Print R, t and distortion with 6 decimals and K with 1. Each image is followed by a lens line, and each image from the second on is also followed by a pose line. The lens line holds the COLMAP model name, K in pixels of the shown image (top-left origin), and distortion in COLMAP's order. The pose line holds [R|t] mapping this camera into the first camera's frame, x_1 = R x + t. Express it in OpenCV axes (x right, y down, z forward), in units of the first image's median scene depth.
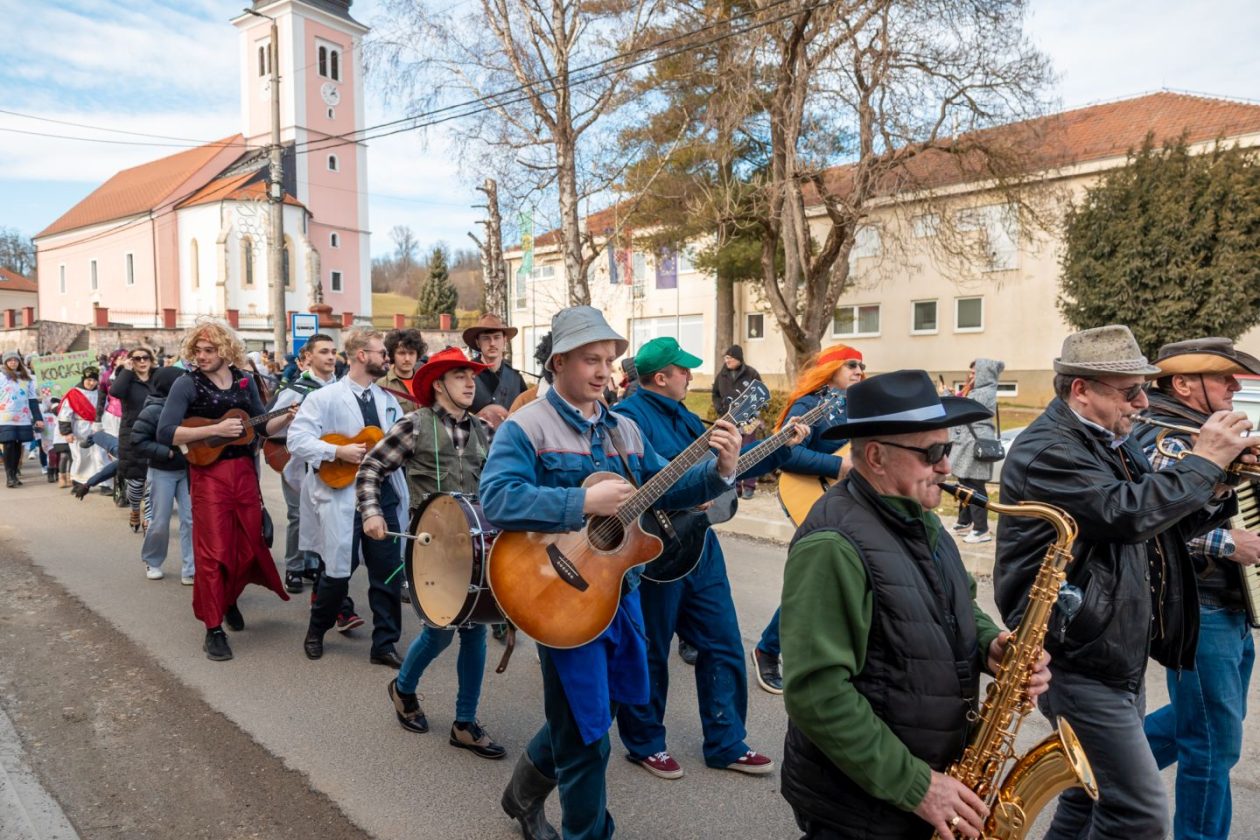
lens RADIAL K [[915.8, 0, 607.2], [0, 915.8, 437.1], [0, 0, 1]] dist [0.005955, -0.004056]
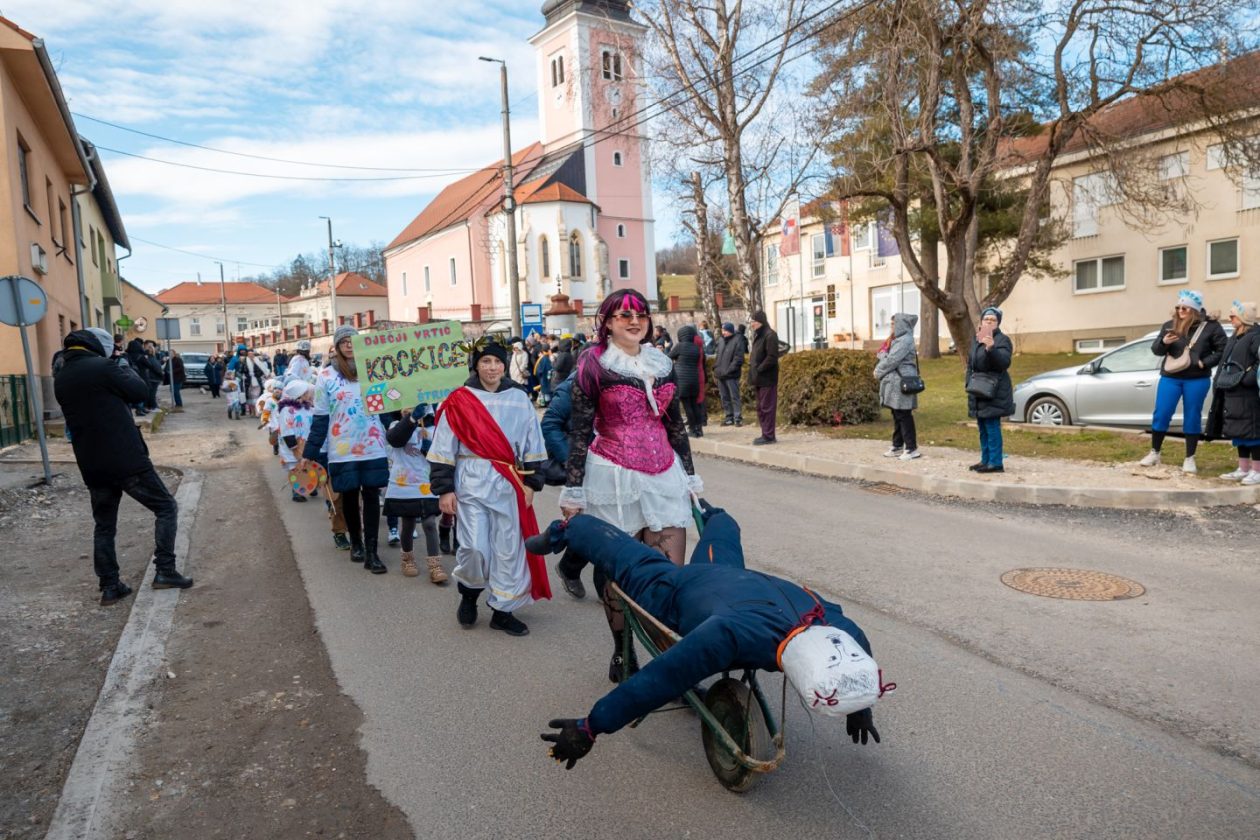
lens RADIAL K [[928.0, 0, 617.6], [0, 928.0, 442.7], [0, 0, 1]] dist [-0.000540, 0.000680]
pose [[0.943895, -0.012098, -0.330024, 0.138149], [0.021813, 0.999430, 0.025751, 0.014920], [0.329525, -0.031505, 0.943621, -0.095506]]
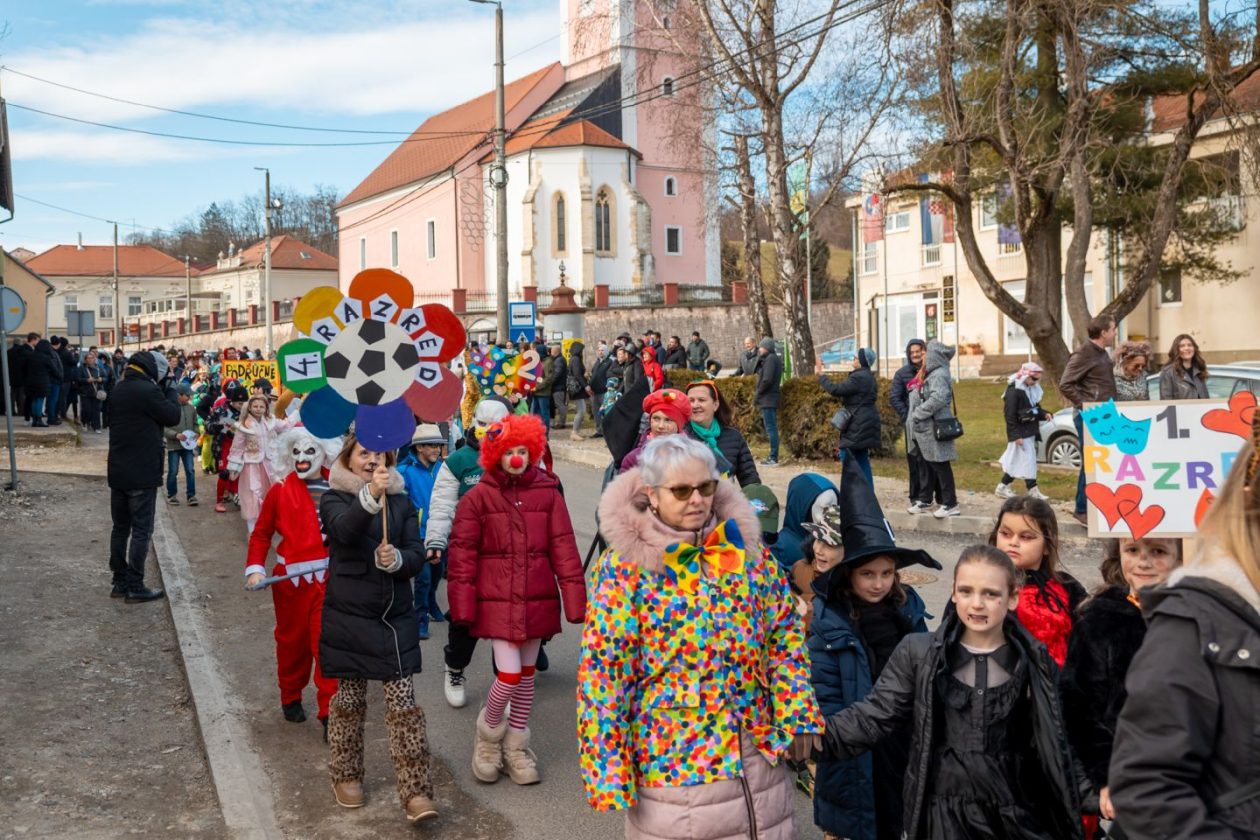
lens RADIAL K [[1439.2, 0, 540.2], [0, 1439.2, 355.8], [0, 0, 1]] dist [0.001977, 0.022835]
pose [[0.908316, -0.019577, -0.417826, 0.241992], [-0.010829, 0.997469, -0.070275, 0.021060], [0.418144, 0.068357, 0.905805, -0.270184]]
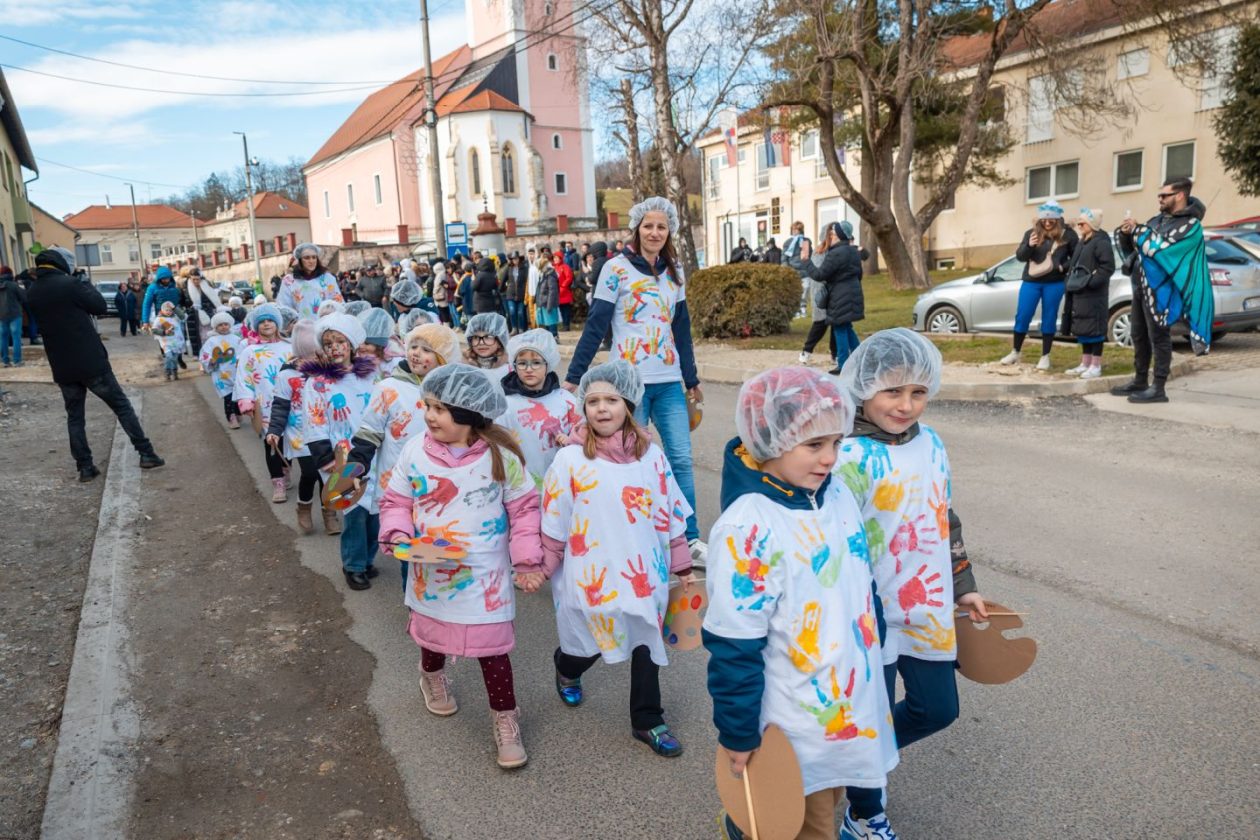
lens RADIAL K [[991.1, 0, 551.9], [0, 991.1, 472.3], [0, 0, 1]] dist [0.000518, -0.000498]
pose [[0.940222, 0.008151, -0.340464, 0.171154], [0.036172, 0.991669, 0.123633, 0.022935], [0.338636, -0.128558, 0.932094, -0.144136]]
